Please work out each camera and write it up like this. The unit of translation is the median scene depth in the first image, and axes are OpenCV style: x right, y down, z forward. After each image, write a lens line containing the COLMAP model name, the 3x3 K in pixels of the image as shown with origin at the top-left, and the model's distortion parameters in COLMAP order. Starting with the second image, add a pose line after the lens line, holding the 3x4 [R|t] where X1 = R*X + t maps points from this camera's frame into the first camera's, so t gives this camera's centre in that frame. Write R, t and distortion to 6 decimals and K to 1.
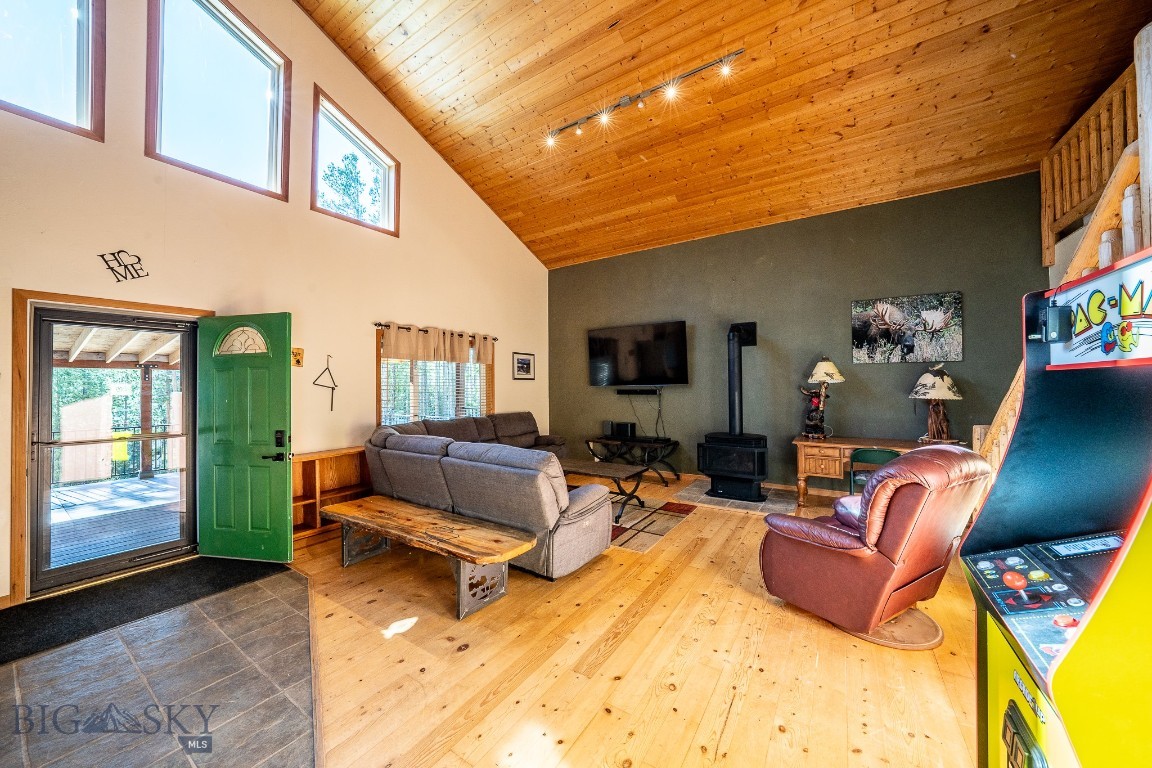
lens RADIAL K [[402.2, 0, 576.3], [0, 402.2, 380.3], [0, 0, 1]] dist [-0.021102, 0.004284]
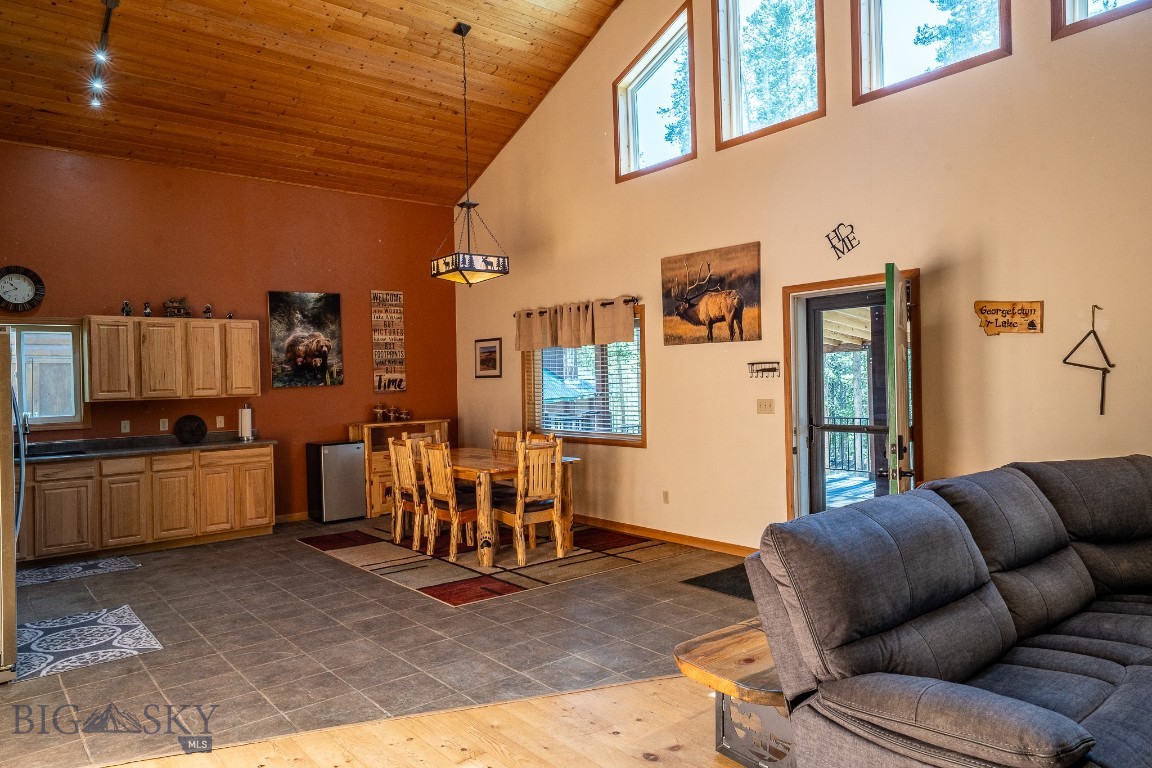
lens RADIAL K [[754.4, 0, 579.2], [0, 754.4, 381.0], [0, 0, 1]] dist [0.025257, 0.007112]
pose [[-0.291967, 0.016482, -0.956286, 0.468377], [0.040047, 0.999185, 0.004995, 0.002037], [0.955590, -0.036838, -0.292390, 0.599445]]
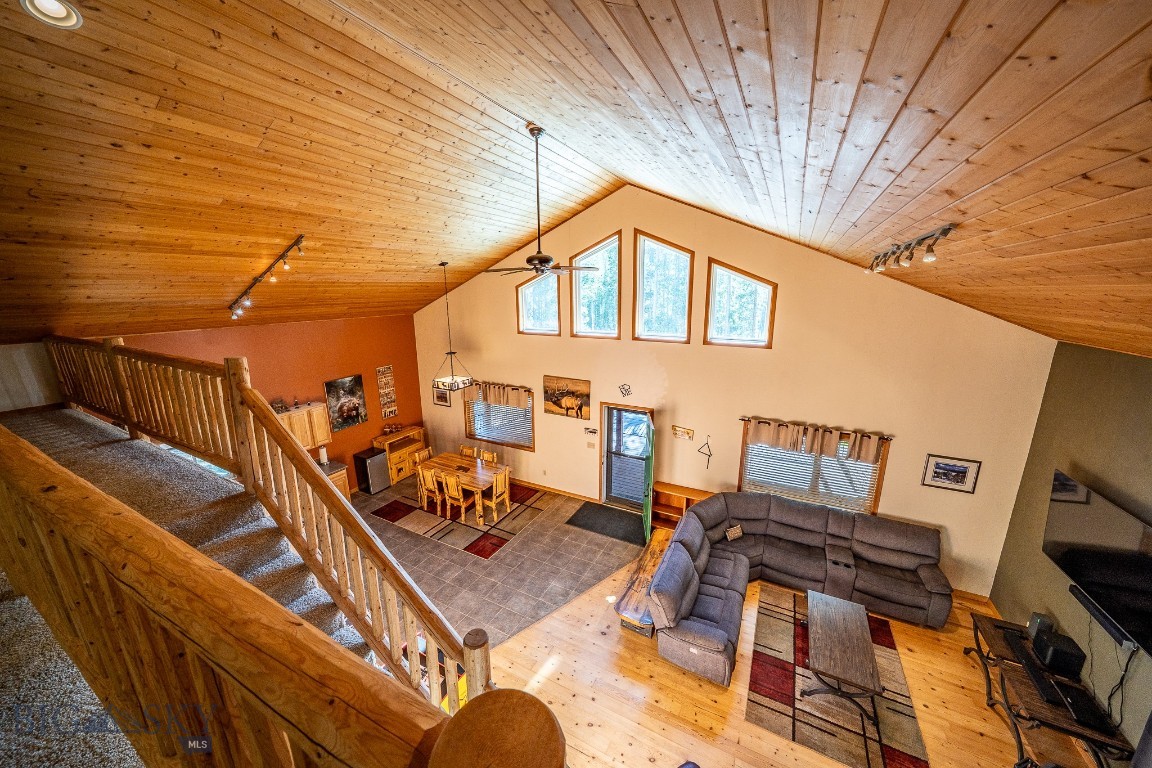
lens RADIAL K [[402.2, 0, 577.7], [0, 402.2, 382.4], [0, 0, 1]] dist [-0.021102, 0.004284]
pose [[0.100823, 0.232375, -0.967387, 0.737028], [0.017480, 0.971777, 0.235251, -0.591247], [0.994751, -0.040629, 0.093916, 0.322716]]
